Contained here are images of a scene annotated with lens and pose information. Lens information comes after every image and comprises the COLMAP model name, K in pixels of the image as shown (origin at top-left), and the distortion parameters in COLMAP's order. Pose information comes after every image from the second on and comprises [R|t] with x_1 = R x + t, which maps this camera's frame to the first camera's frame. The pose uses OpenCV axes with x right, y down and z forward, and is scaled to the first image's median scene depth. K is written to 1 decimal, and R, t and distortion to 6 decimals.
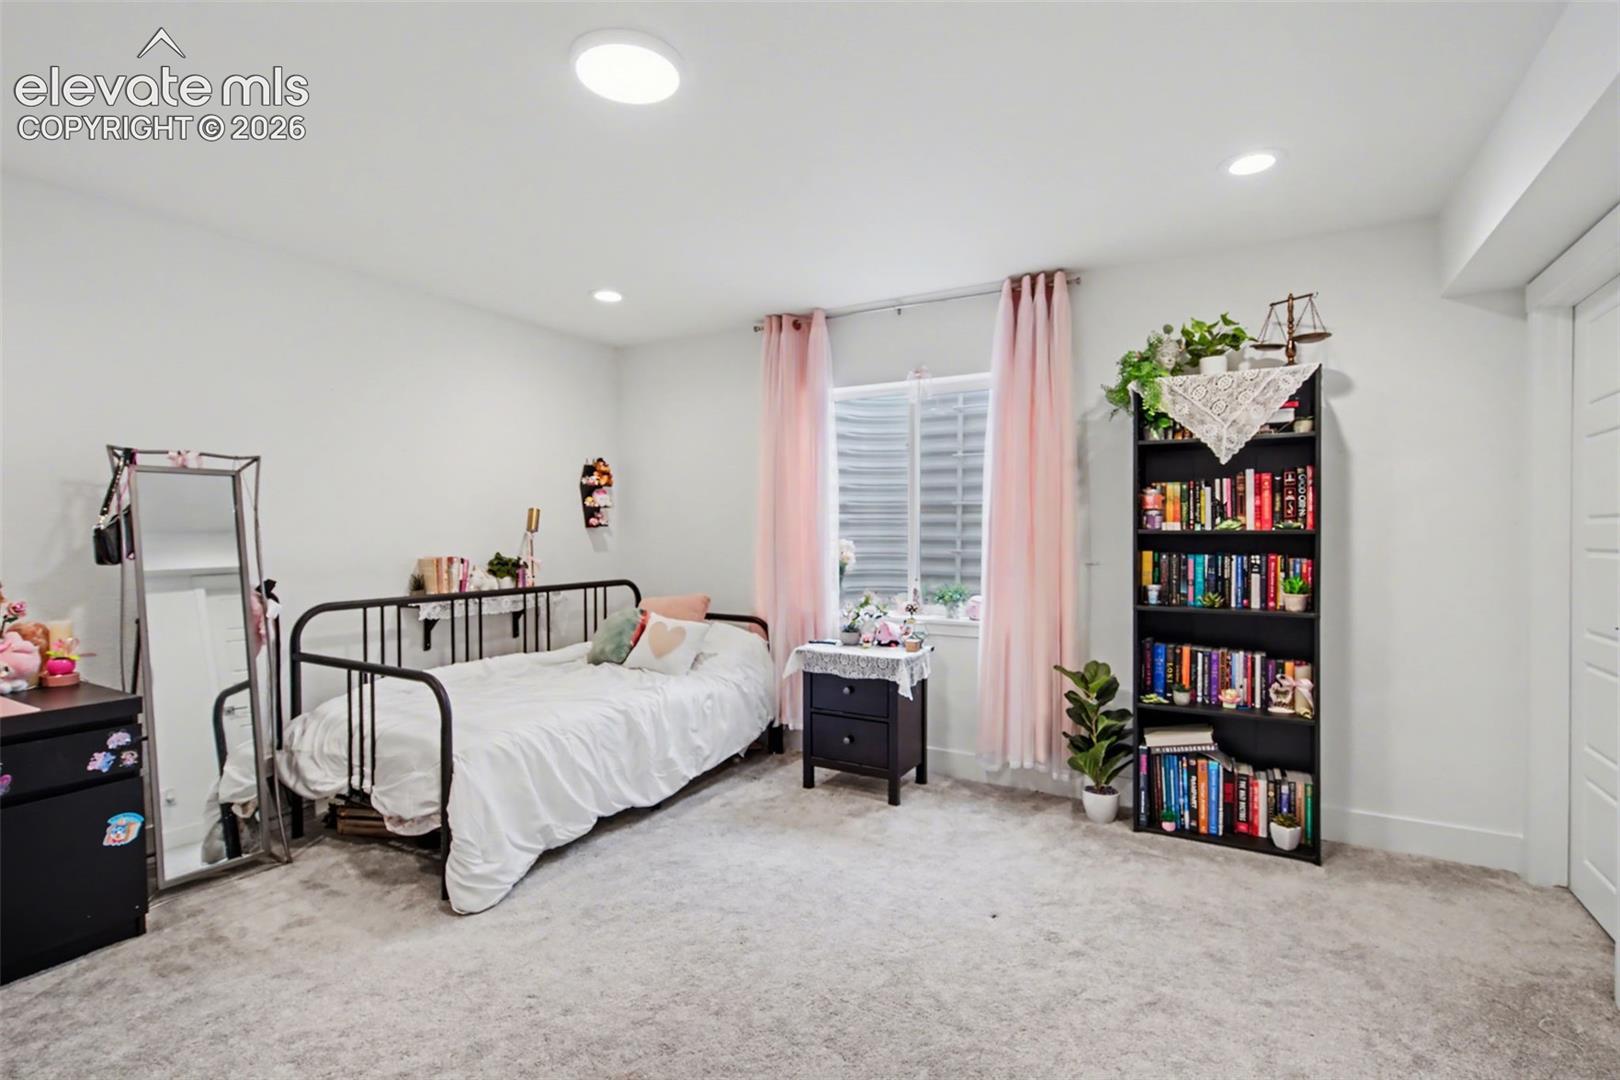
lens RADIAL K [[768.5, 0, 810.0], [0, 768.5, 540.0], [0, 0, 1]] dist [-0.000609, -0.000420]
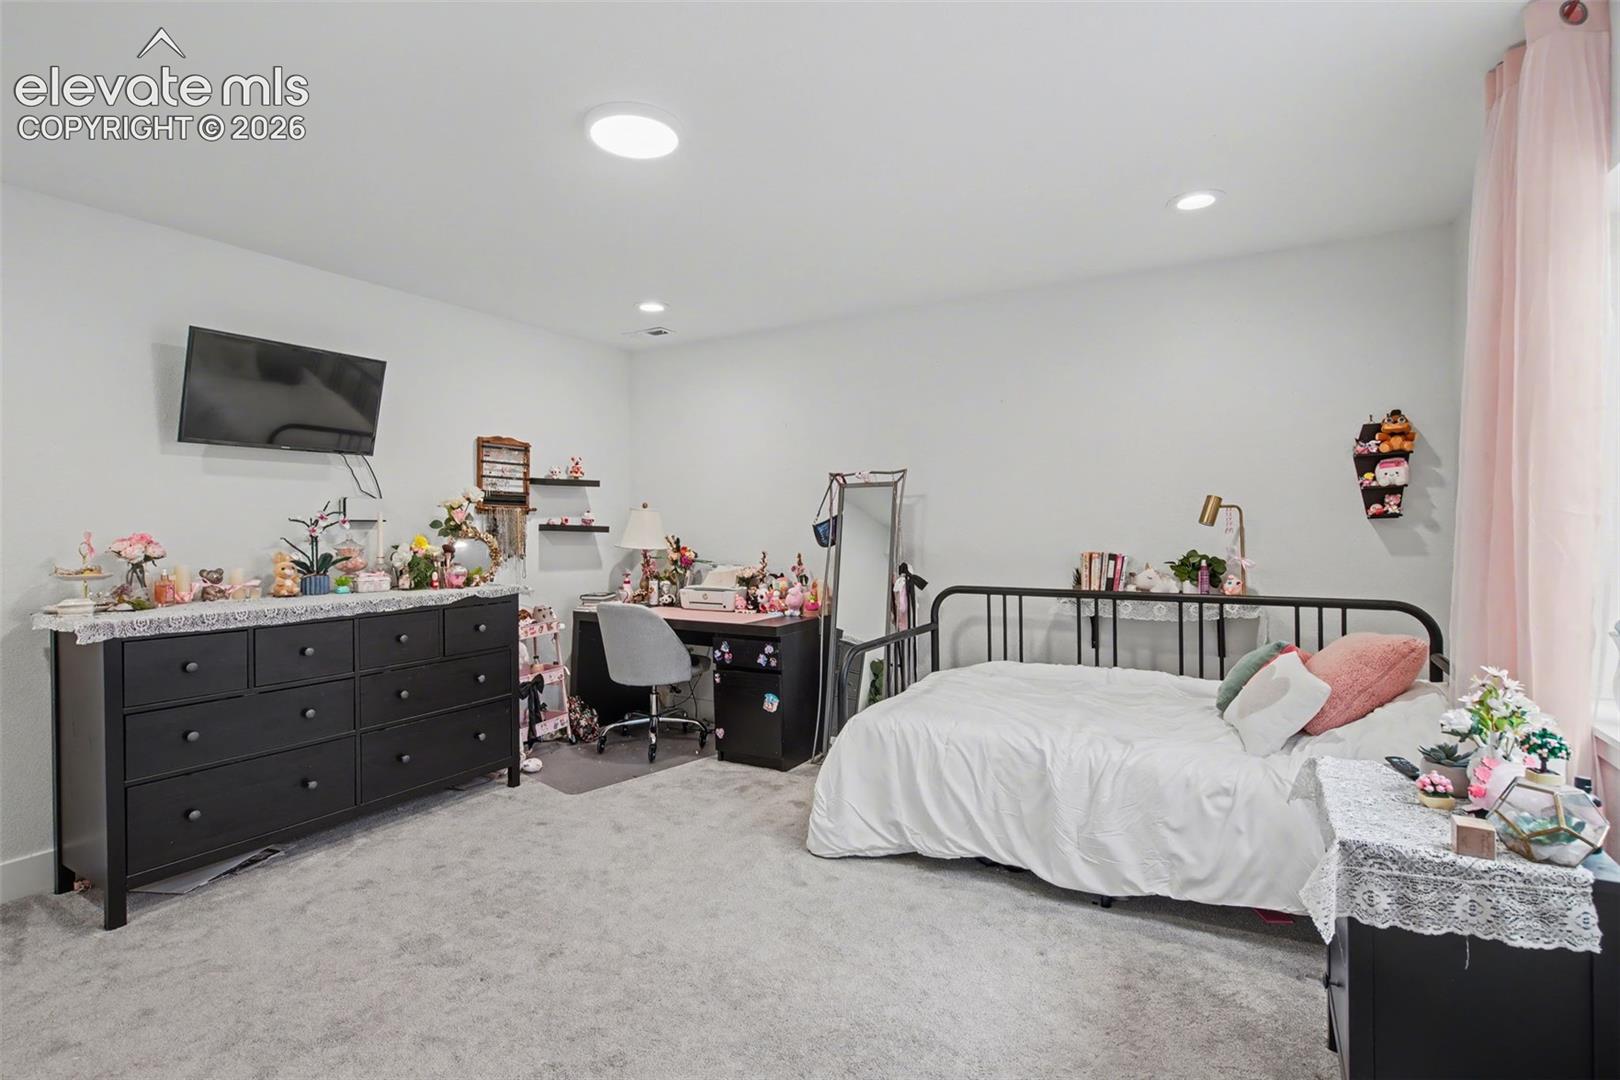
lens RADIAL K [[768.5, 0, 810.0], [0, 768.5, 540.0], [0, 0, 1]] dist [-0.000609, -0.000420]
pose [[-0.002377, 0.017278, -0.999848, 0.579361], [-0.006562, 0.999829, 0.017293, -0.008854], [0.999976, 0.006602, -0.002263, 0.796430]]
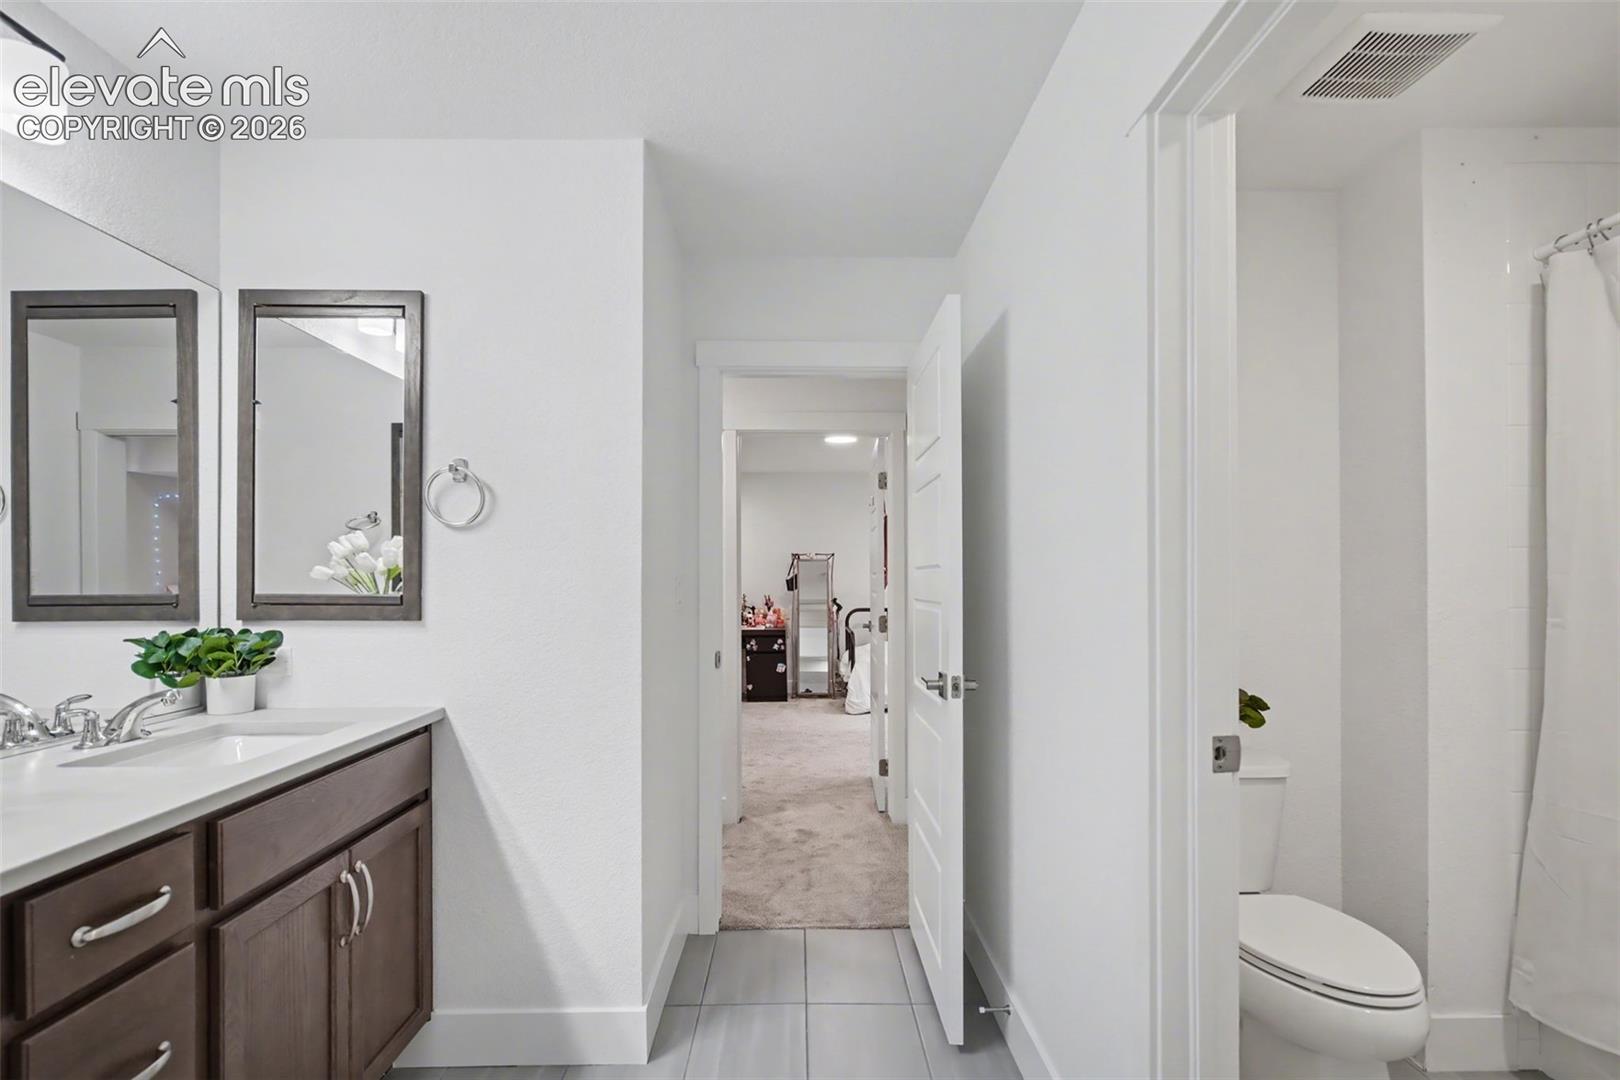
lens RADIAL K [[813.6, 0, 805.2], [0, 813.6, 583.8], [0, 0, 1]] dist [-0.002914, -0.000560]
pose [[0.507905, 0.002456, -0.861410, 1.672509], [-0.008165, 0.999965, -0.001963, 0.006444], [0.861375, 0.008030, 0.507907, -0.550866]]
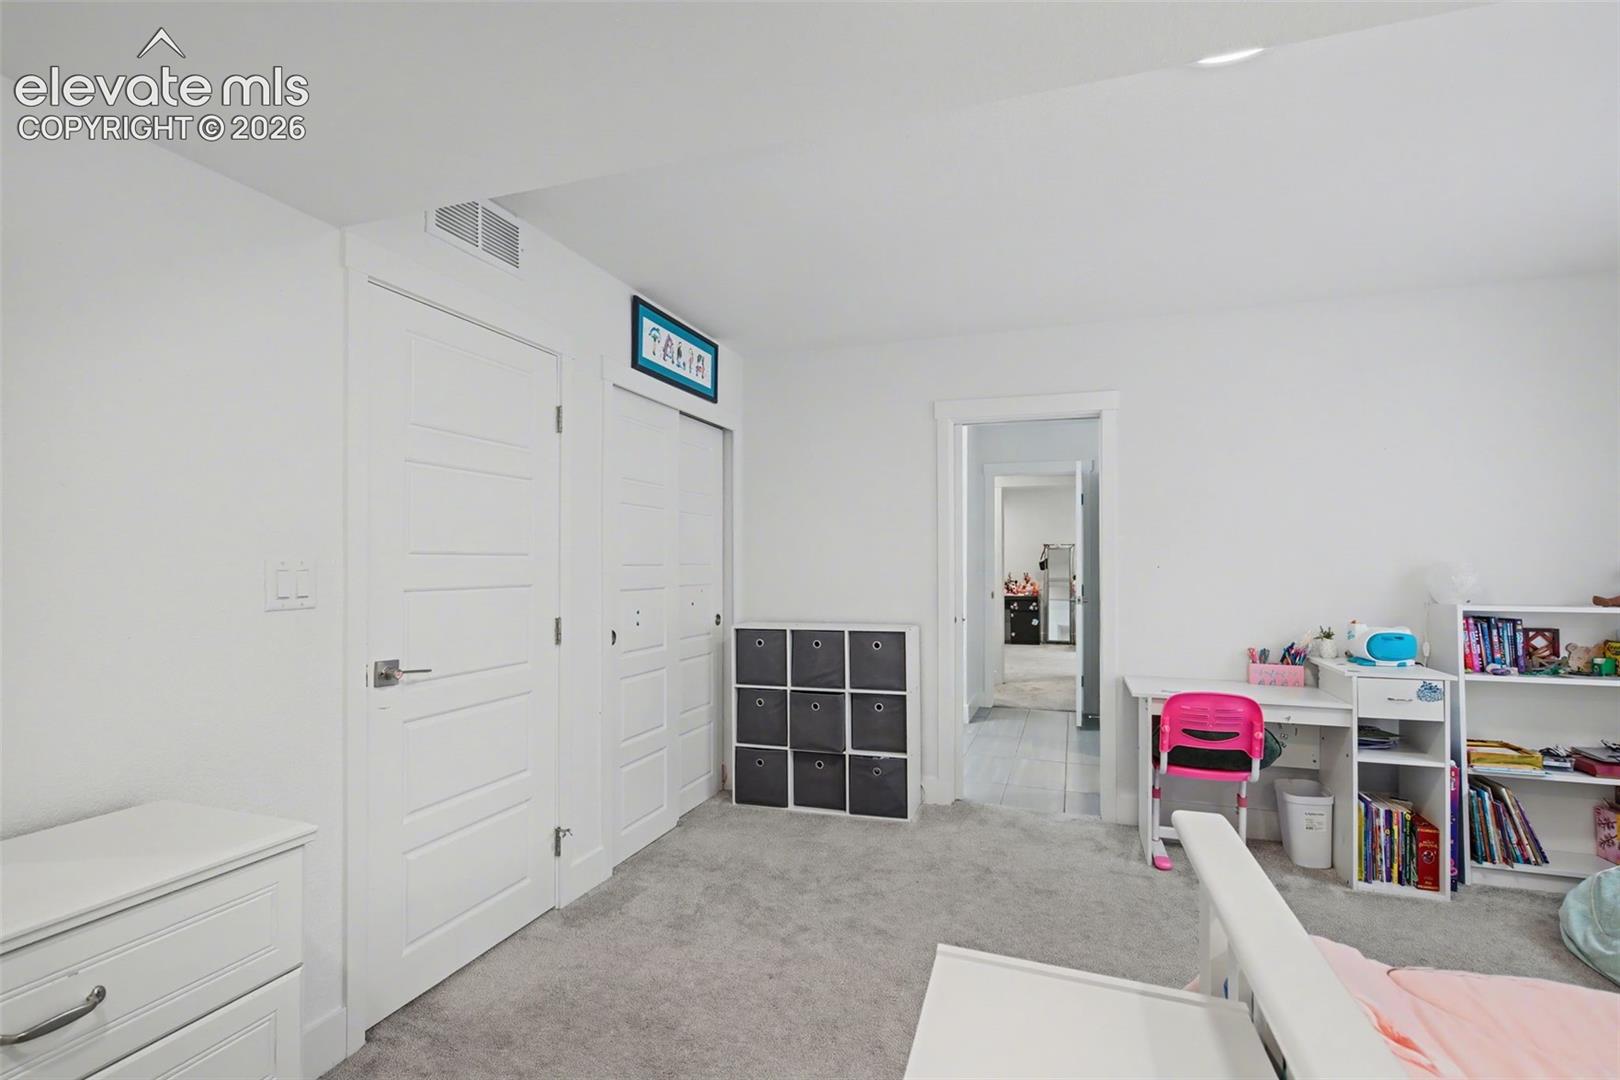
lens RADIAL K [[762.5, 0, 808.9], [0, 762.5, 567.2], [0, 0, 1]] dist [-0.000149, -0.000088]
pose [[0.190388, 0.003269, -0.981703, 2.743458], [-0.009905, 0.999950, 0.001409, 0.017328], [0.981659, 0.009455, 0.190411, -1.040081]]
